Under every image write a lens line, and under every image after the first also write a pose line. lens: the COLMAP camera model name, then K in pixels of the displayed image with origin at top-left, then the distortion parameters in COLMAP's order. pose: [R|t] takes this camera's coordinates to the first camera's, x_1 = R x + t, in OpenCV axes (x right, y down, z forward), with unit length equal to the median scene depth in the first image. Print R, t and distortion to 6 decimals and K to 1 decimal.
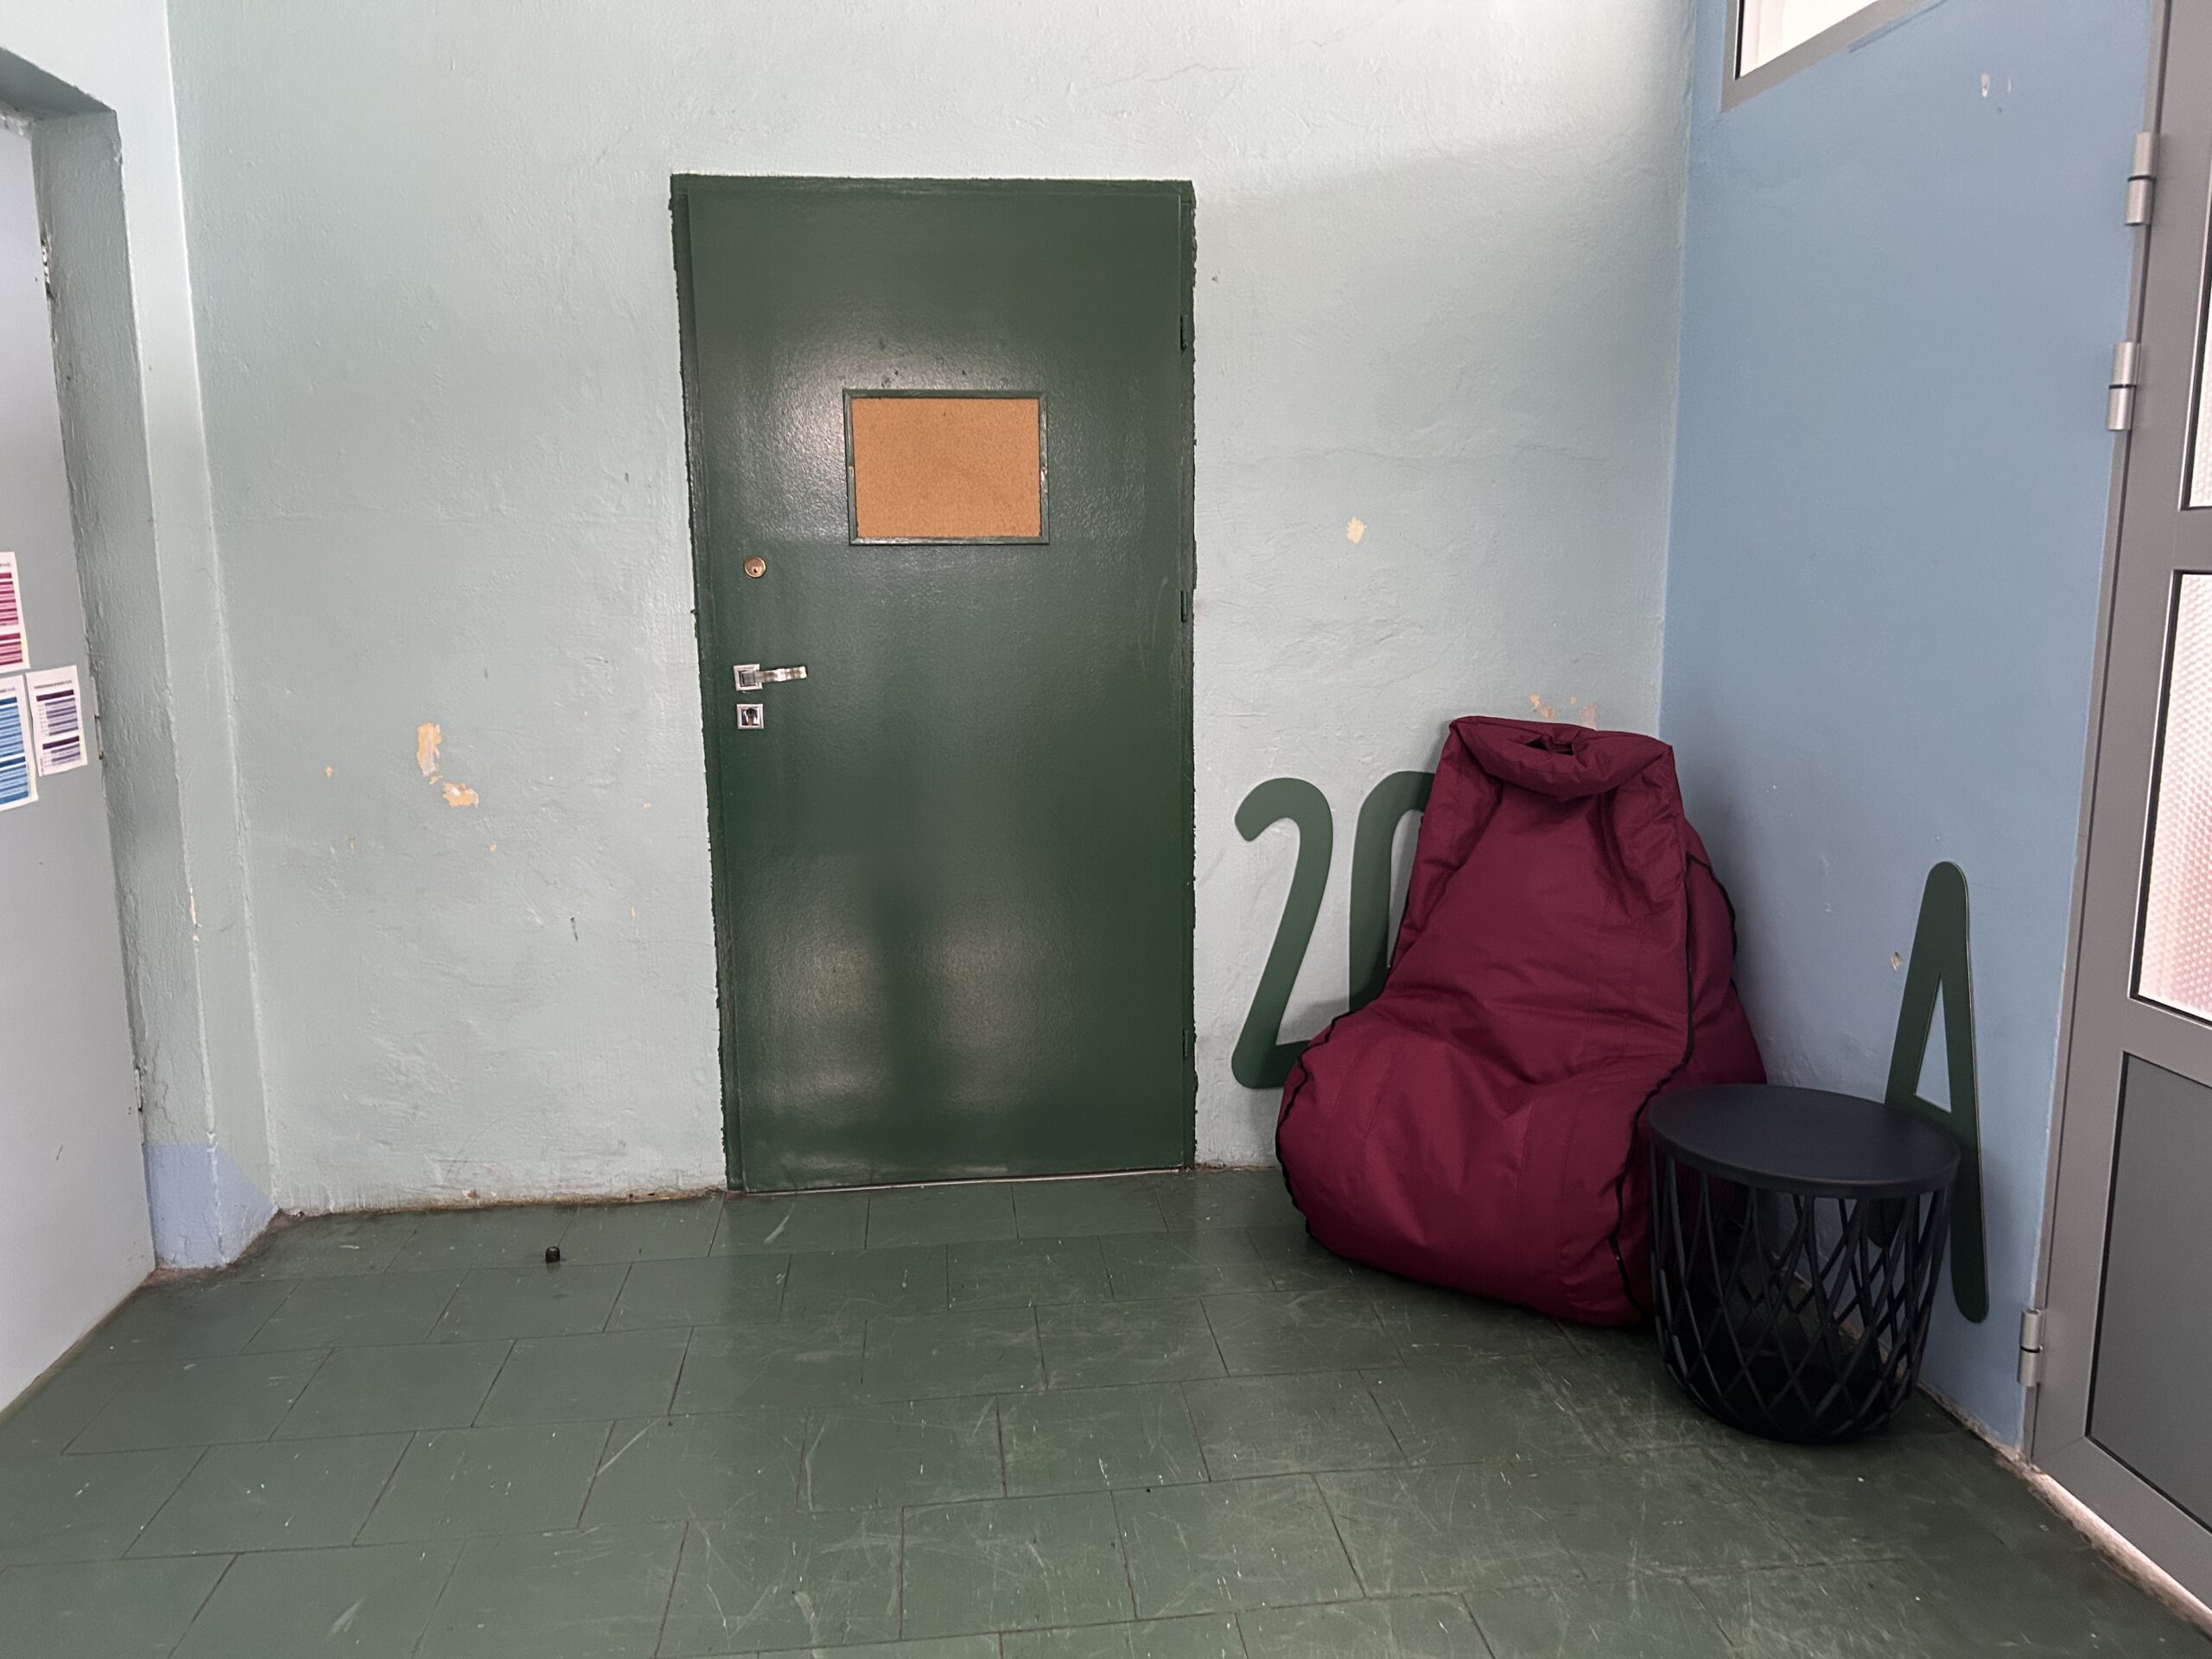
lens RADIAL K [[1632.5, 0, 1106.0], [0, 1632.5, 829.5], [0, 0, 1]] dist [0.030543, -0.043186]
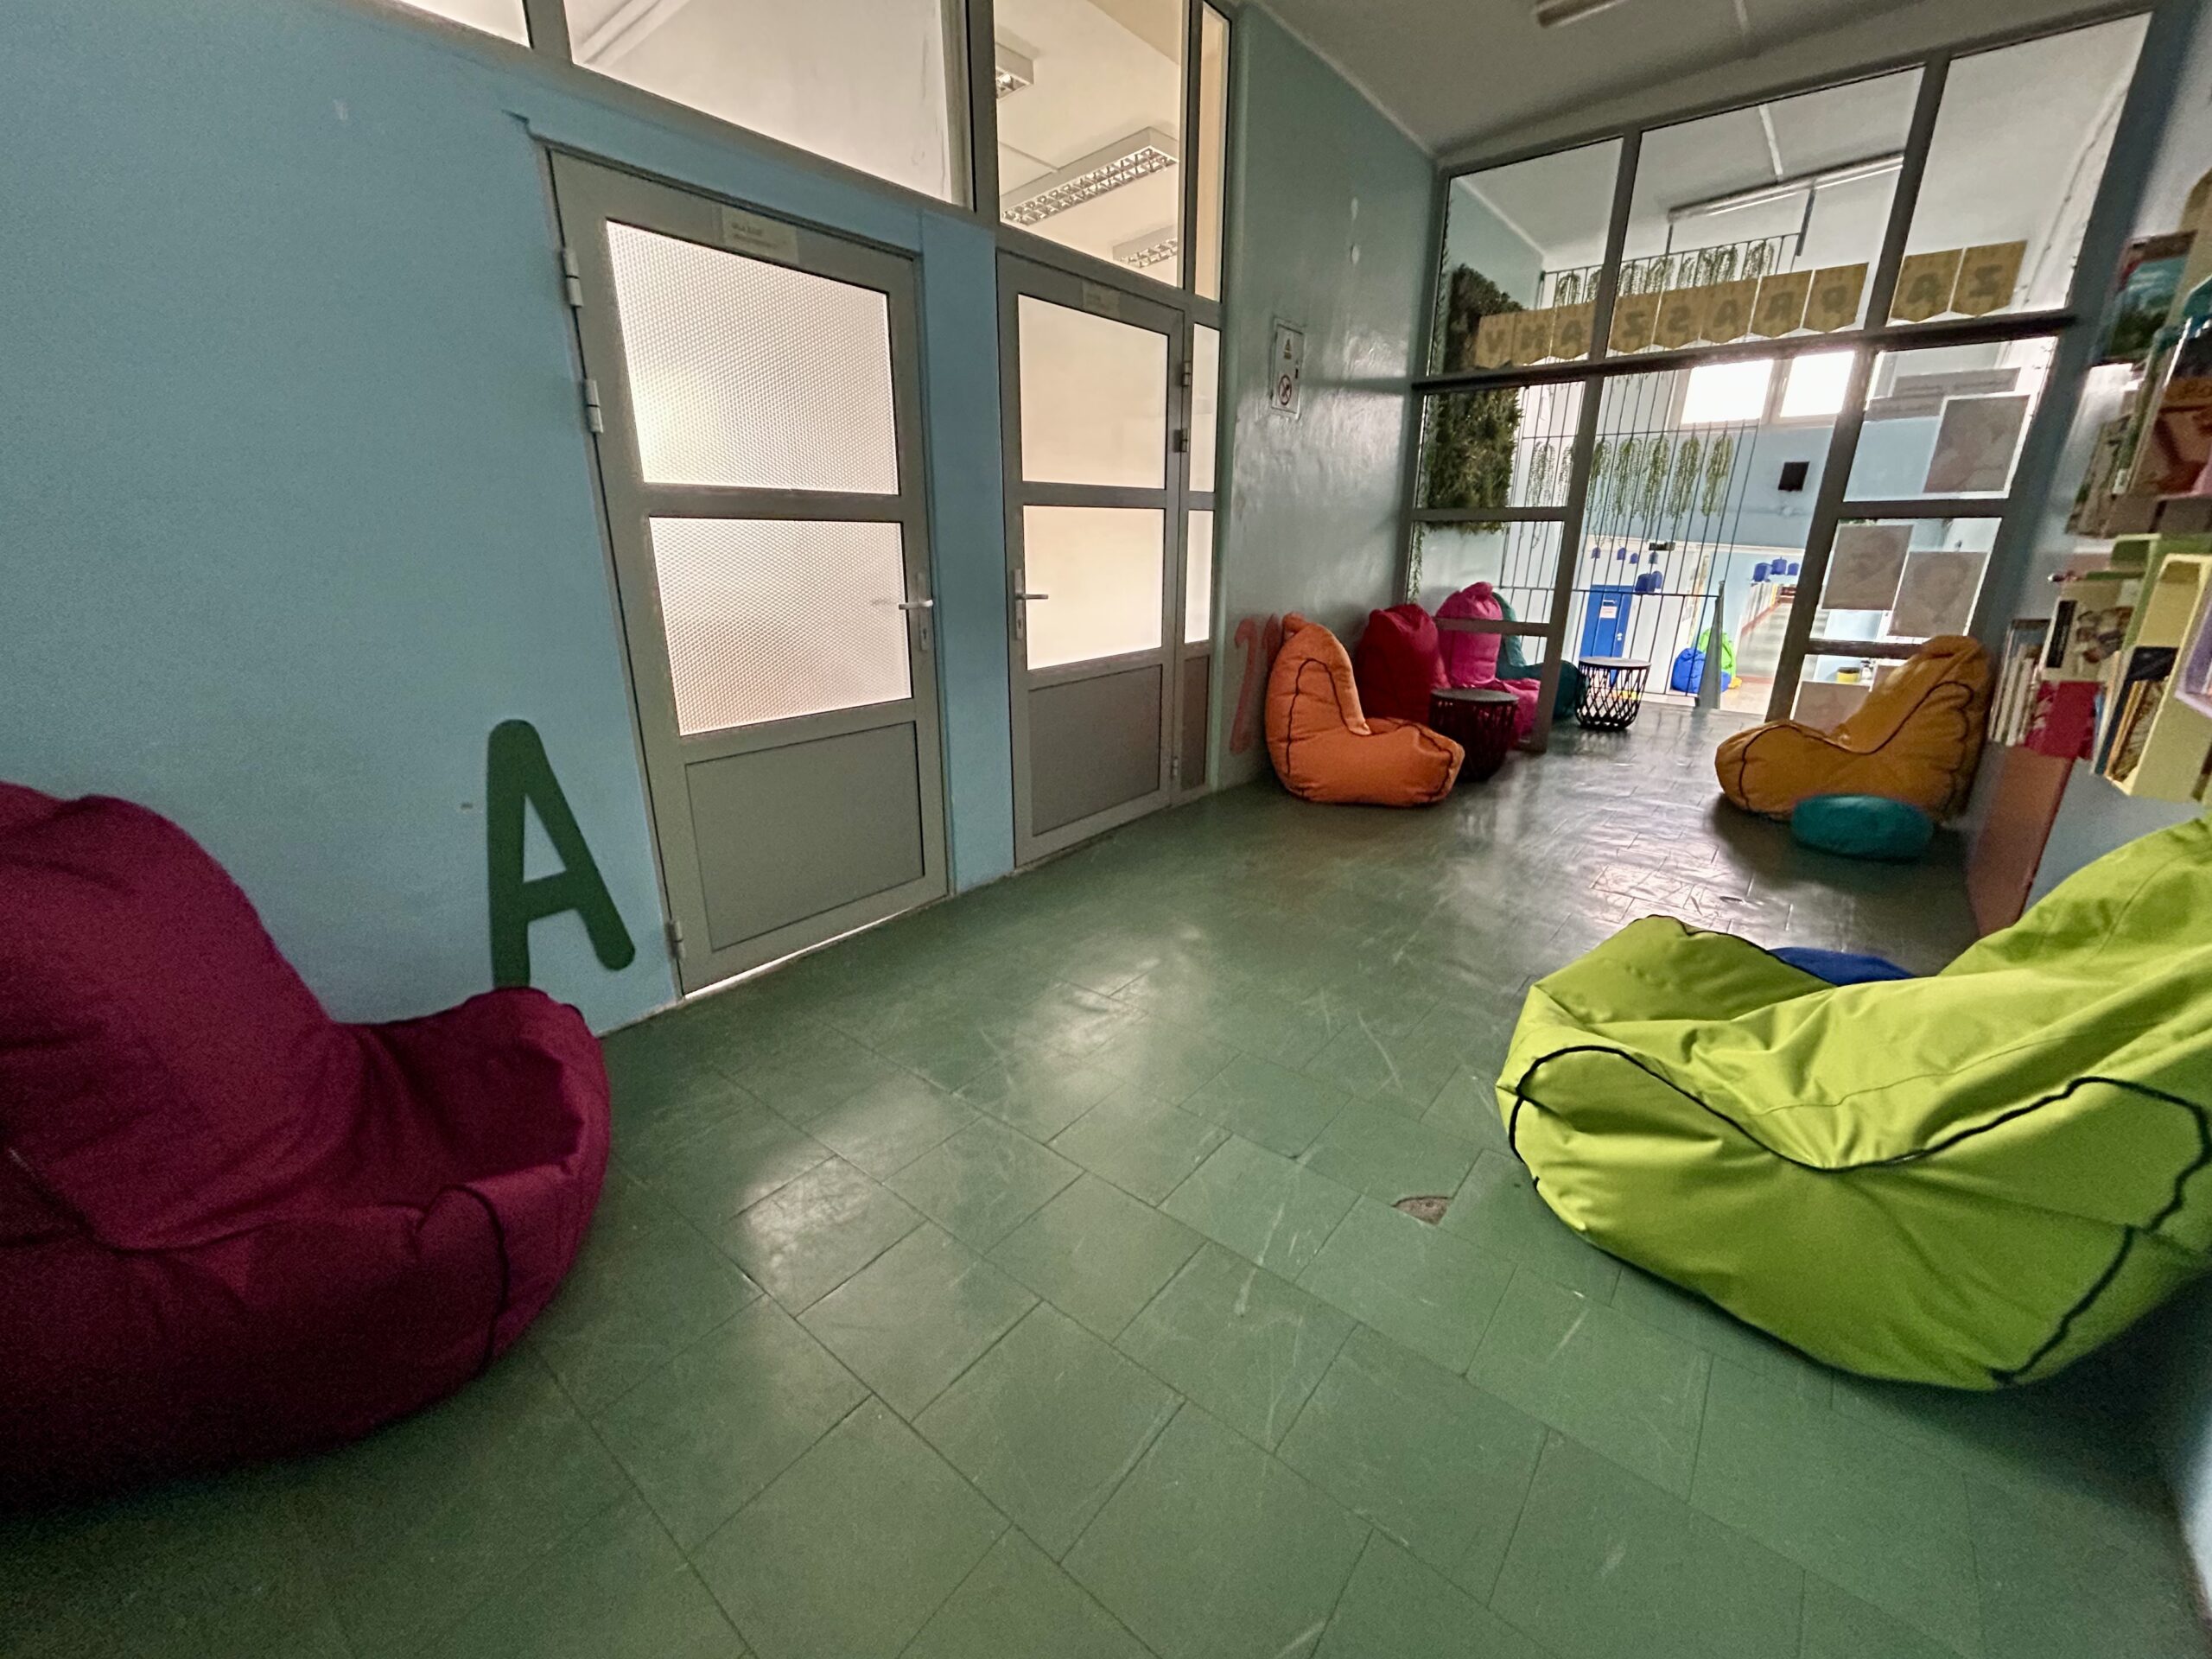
lens RADIAL K [[890.0, 0, 1101.6], [0, 890.0, 828.8], [0, 0, 1]] dist [-0.002045, -0.000195]
pose [[-0.706413, -0.221500, 0.672249, -0.343627], [0.113403, 0.902084, 0.416395, -0.133766], [-0.698656, 0.370382, -0.612125, 0.937501]]
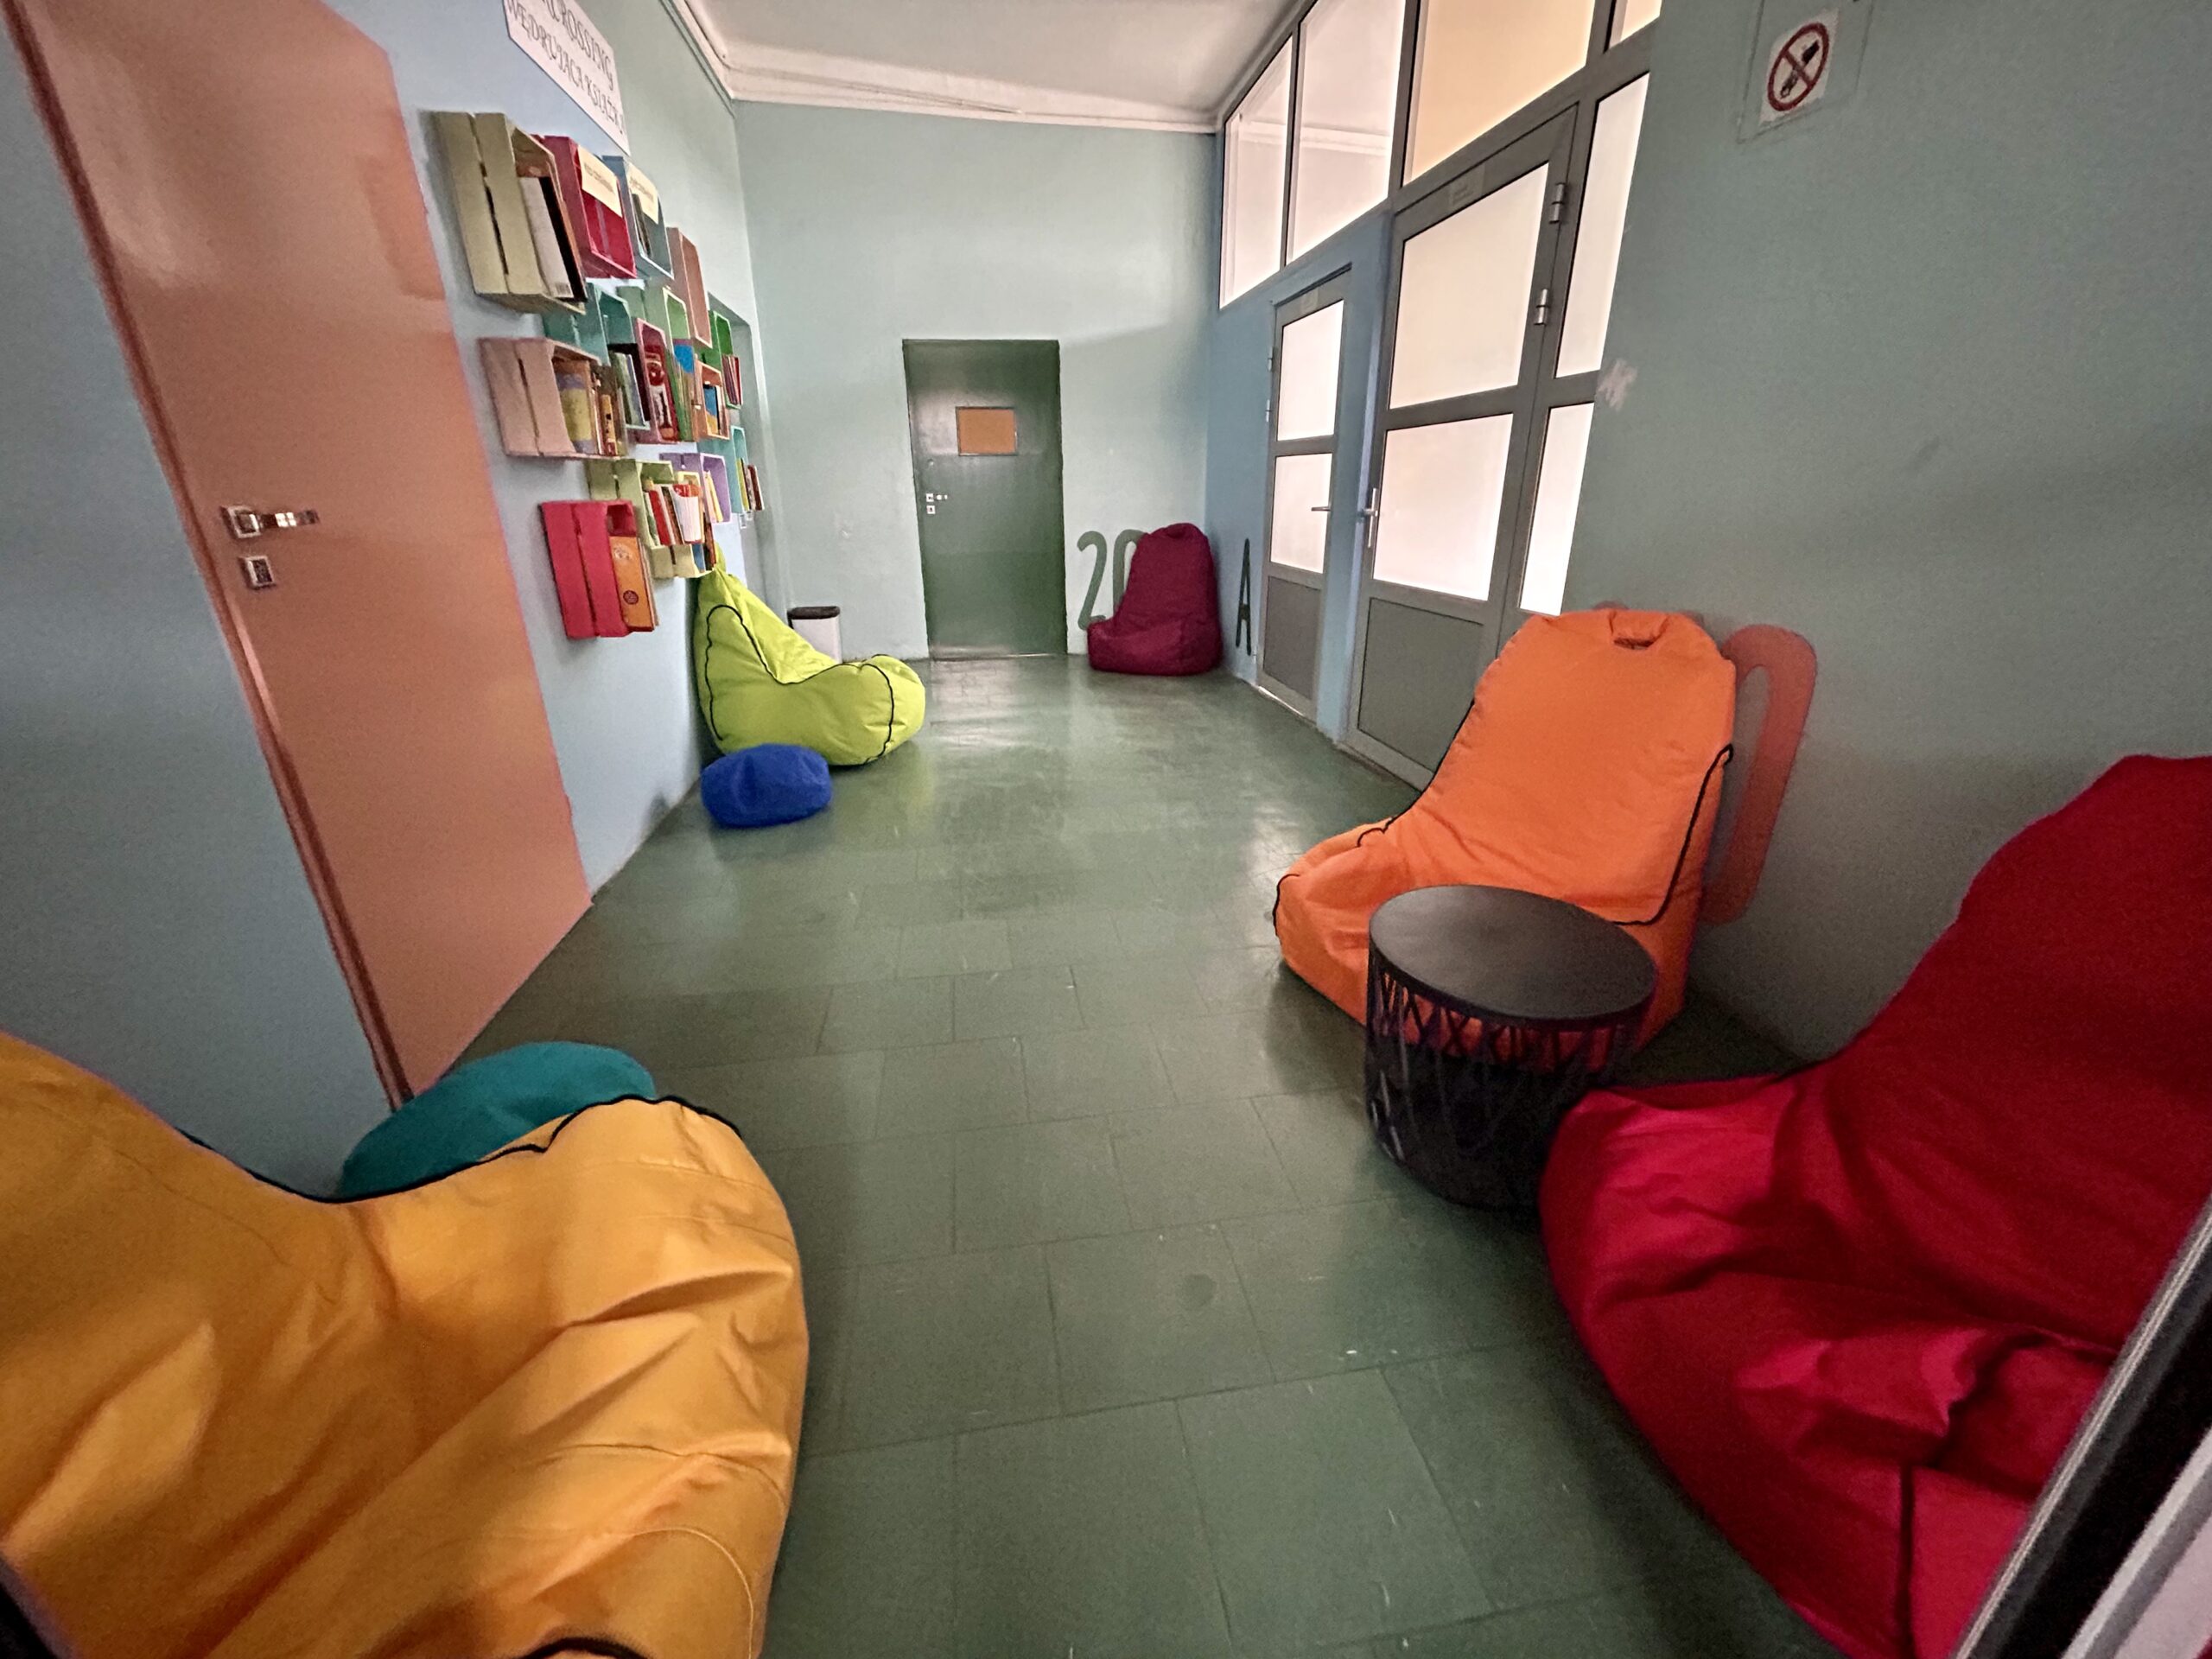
lens RADIAL K [[890.0, 0, 1101.6], [0, 890.0, 828.8], [0, 0, 1]] dist [-0.002045, -0.000195]
pose [[0.999004, -0.022350, 0.038610, 0.051480], [0.013986, 0.978730, 0.204677, 0.208376], [-0.042363, -0.203933, 0.978068, -0.969949]]
